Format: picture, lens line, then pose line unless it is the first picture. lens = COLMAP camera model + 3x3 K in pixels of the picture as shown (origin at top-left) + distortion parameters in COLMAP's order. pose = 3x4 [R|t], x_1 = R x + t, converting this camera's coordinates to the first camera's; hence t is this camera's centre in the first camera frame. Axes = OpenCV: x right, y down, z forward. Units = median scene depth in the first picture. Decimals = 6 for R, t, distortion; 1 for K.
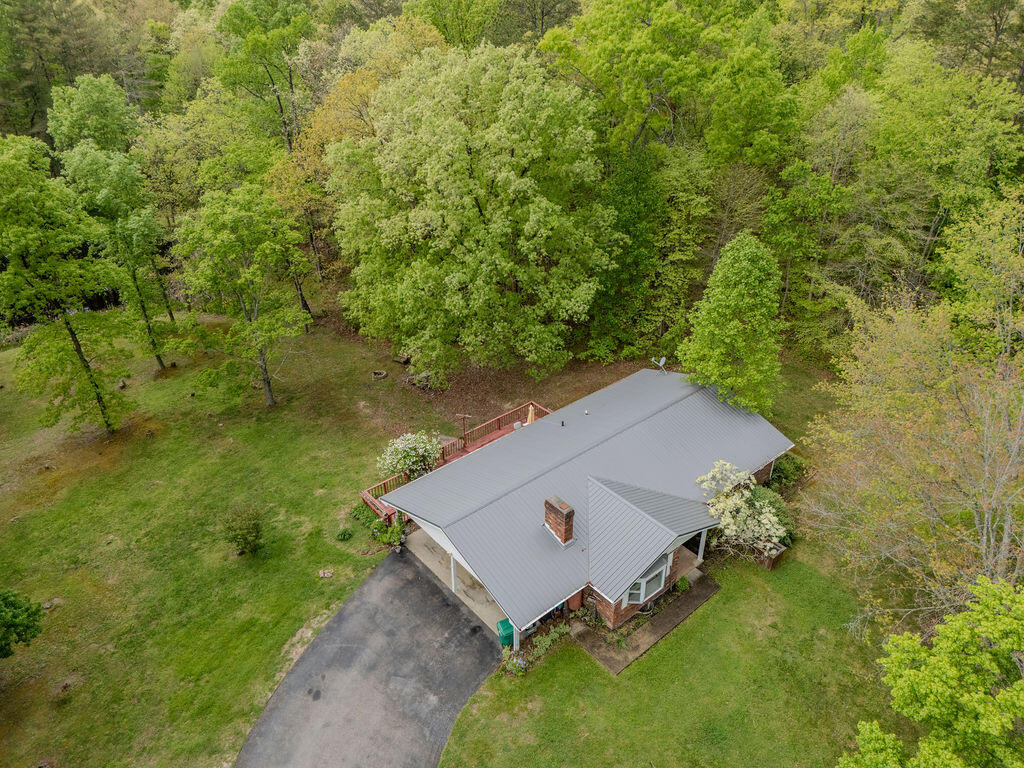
lens RADIAL K [[754.5, 0, 503.6], [0, 754.5, 386.3], [0, 0, 1]] dist [0.066278, -0.055142]
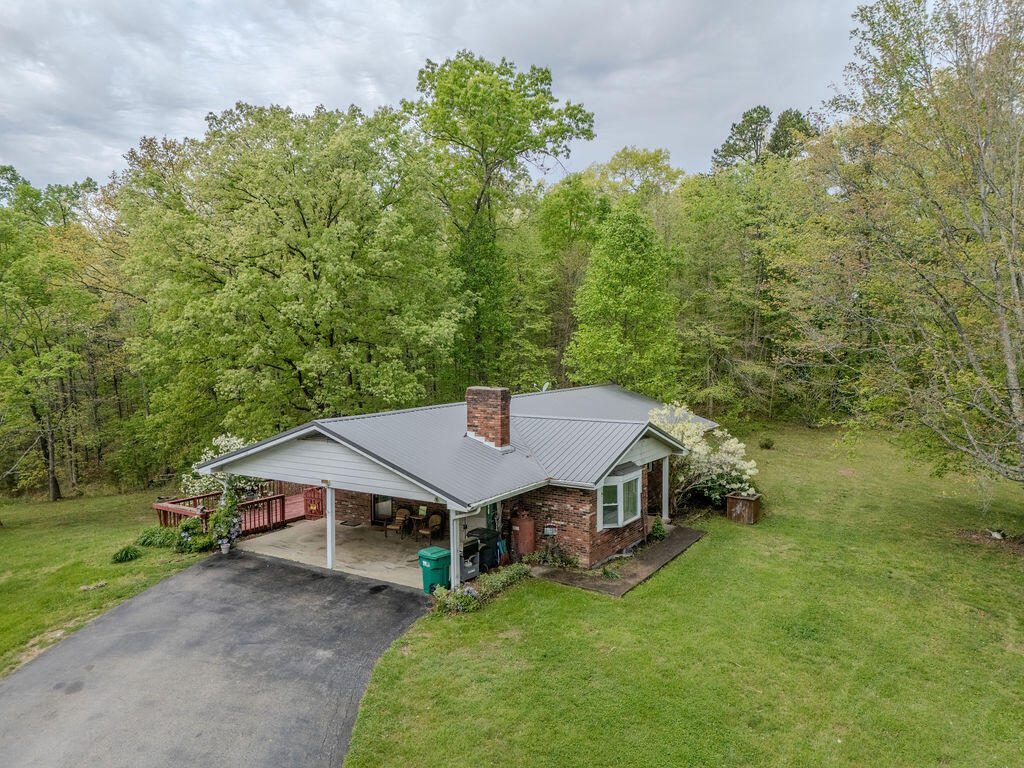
lens RADIAL K [[754.5, 0, 508.7], [0, 754.5, 376.6], [0, 0, 1]] dist [0.066278, -0.055142]
pose [[0.954624, -0.011333, 0.297598, -0.116043], [0.151218, 0.879321, -0.451584, 0.462286], [-0.256567, 0.476095, 0.841135, 0.394482]]
